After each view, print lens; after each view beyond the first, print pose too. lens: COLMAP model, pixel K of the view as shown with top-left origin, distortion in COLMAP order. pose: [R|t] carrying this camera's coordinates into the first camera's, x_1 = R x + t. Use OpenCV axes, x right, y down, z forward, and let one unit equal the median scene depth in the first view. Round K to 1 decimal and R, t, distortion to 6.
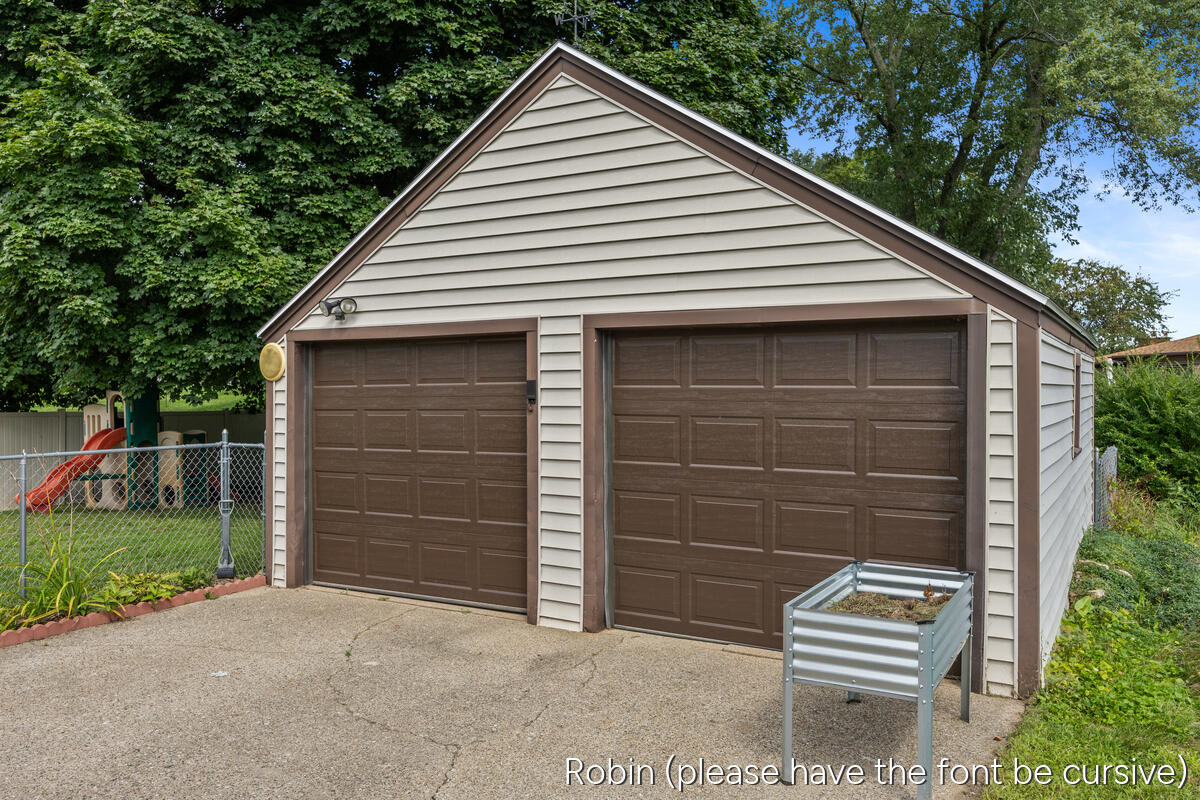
lens RADIAL K [[915.8, 0, 595.9], [0, 915.8, 401.5], [0, 0, 1]] dist [-0.002950, -0.002761]
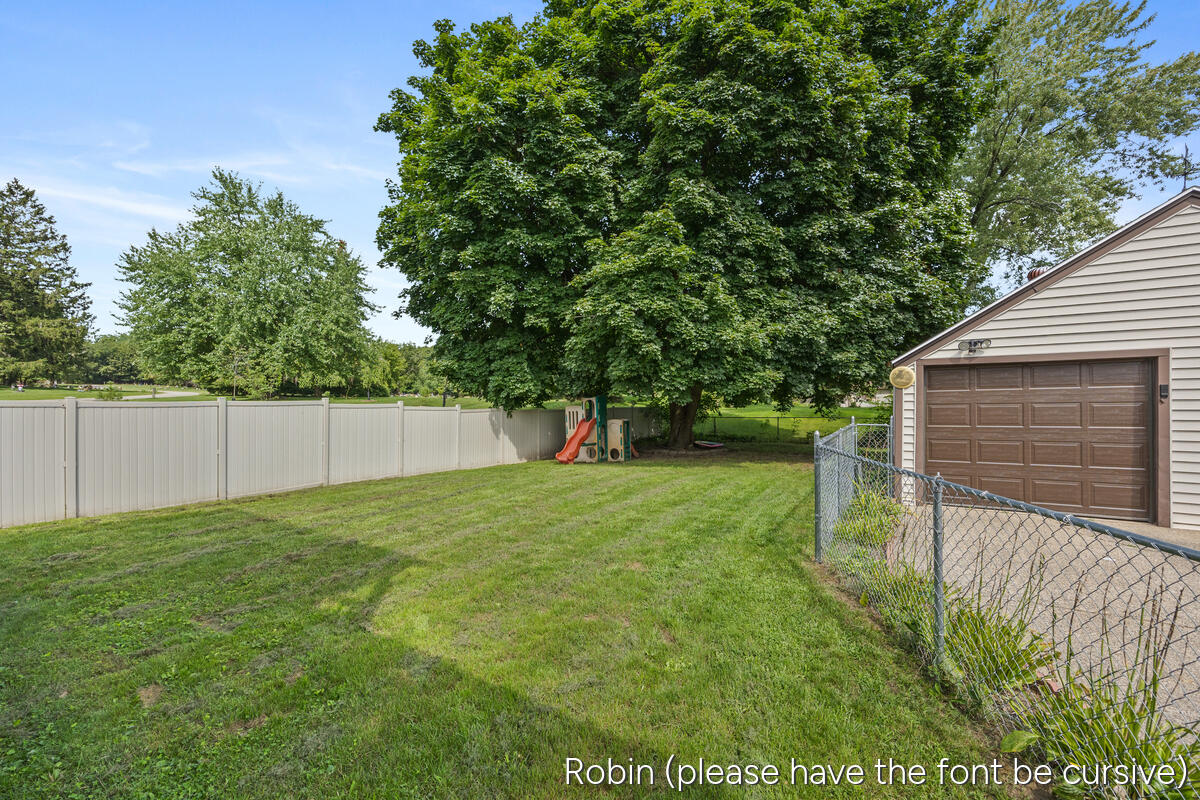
lens RADIAL K [[481.1, 0, 603.7], [0, 481.1, 399.2], [0, 0, 1]] dist [0.000279, -0.000179]
pose [[0.999526, -0.007270, -0.029924, -0.905822], [0.006927, 0.999909, -0.011557, 0.006183], [0.030005, 0.011344, 0.999485, 0.056175]]
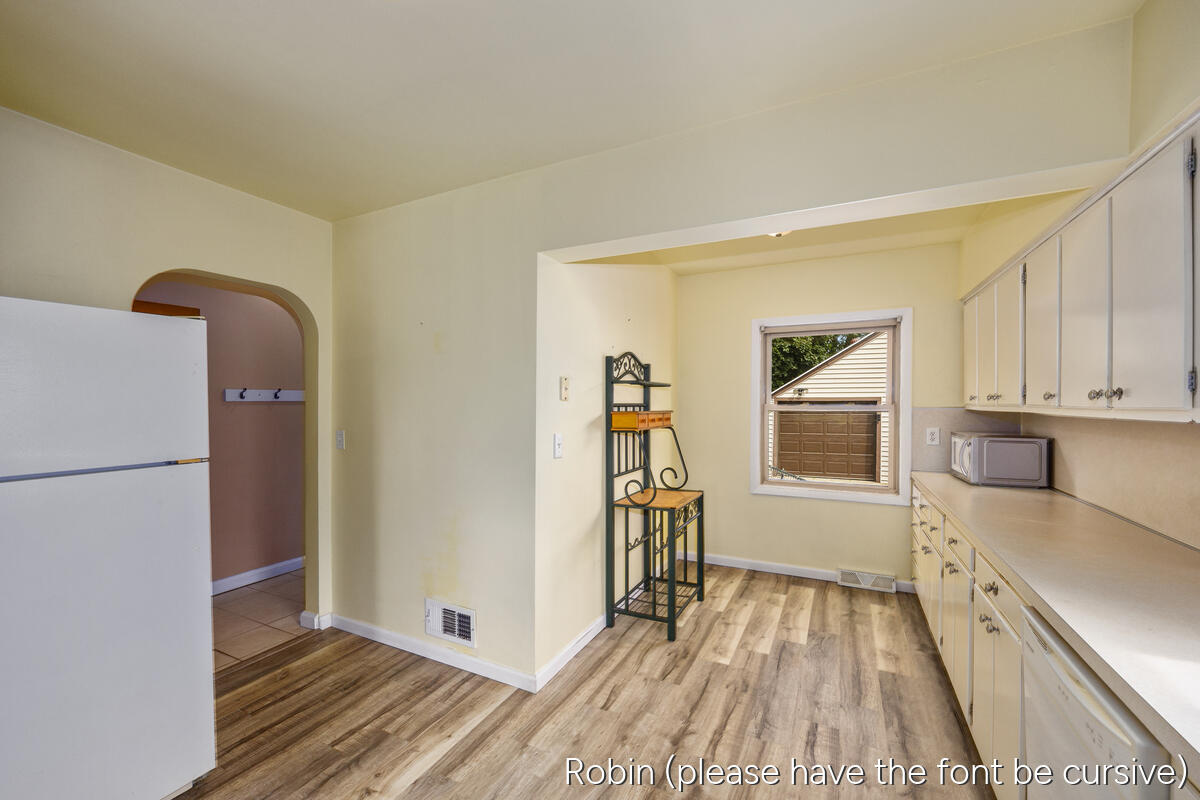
lens RADIAL K [[481.1, 0, 602.0], [0, 481.1, 406.8], [0, 0, 1]] dist [0.000279, -0.000179]
pose [[0.996763, -0.000807, 0.080388, -1.076118], [0.000473, 0.999991, 0.004176, -0.050430], [-0.080391, -0.004124, 0.996755, -0.651257]]
